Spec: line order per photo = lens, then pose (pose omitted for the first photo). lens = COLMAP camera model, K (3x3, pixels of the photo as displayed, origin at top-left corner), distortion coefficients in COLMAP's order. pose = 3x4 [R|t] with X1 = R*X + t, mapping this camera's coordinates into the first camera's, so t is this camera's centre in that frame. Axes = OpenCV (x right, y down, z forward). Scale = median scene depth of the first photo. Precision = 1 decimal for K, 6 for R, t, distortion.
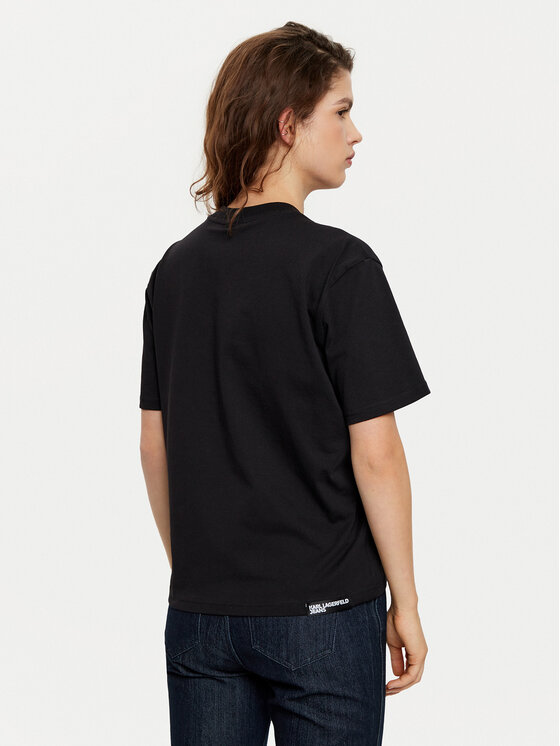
lens RADIAL K [[1055.5, 0, 278.4], [0, 1055.5, 374.2], [0, 0, 1]] dist [-0.060140, 0.000000]
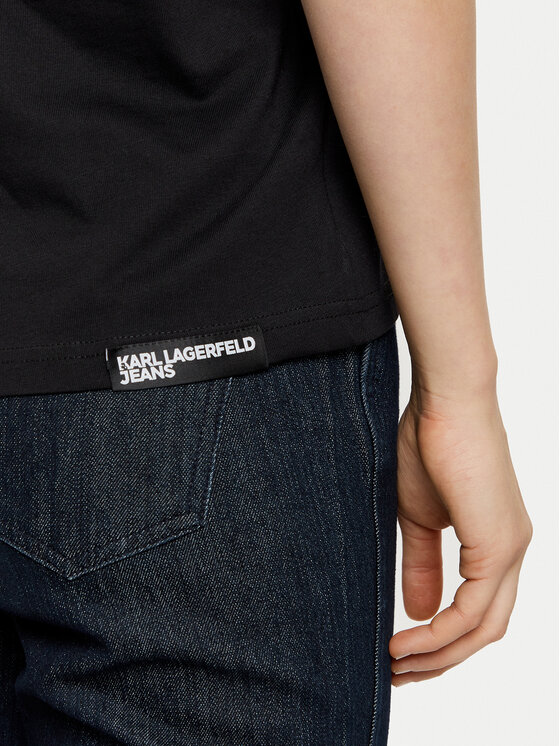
lens RADIAL K [[1308.5, 0, 281.3], [0, 1308.5, 372.4], [0, 0, 1]] dist [-0.084382, 0.000000]
pose [[0.997421, 0.006961, -0.071439, 0.099369], [-0.006647, 0.999967, 0.004631, 0.219595], [0.071468, -0.004144, 0.997434, 0.630175]]
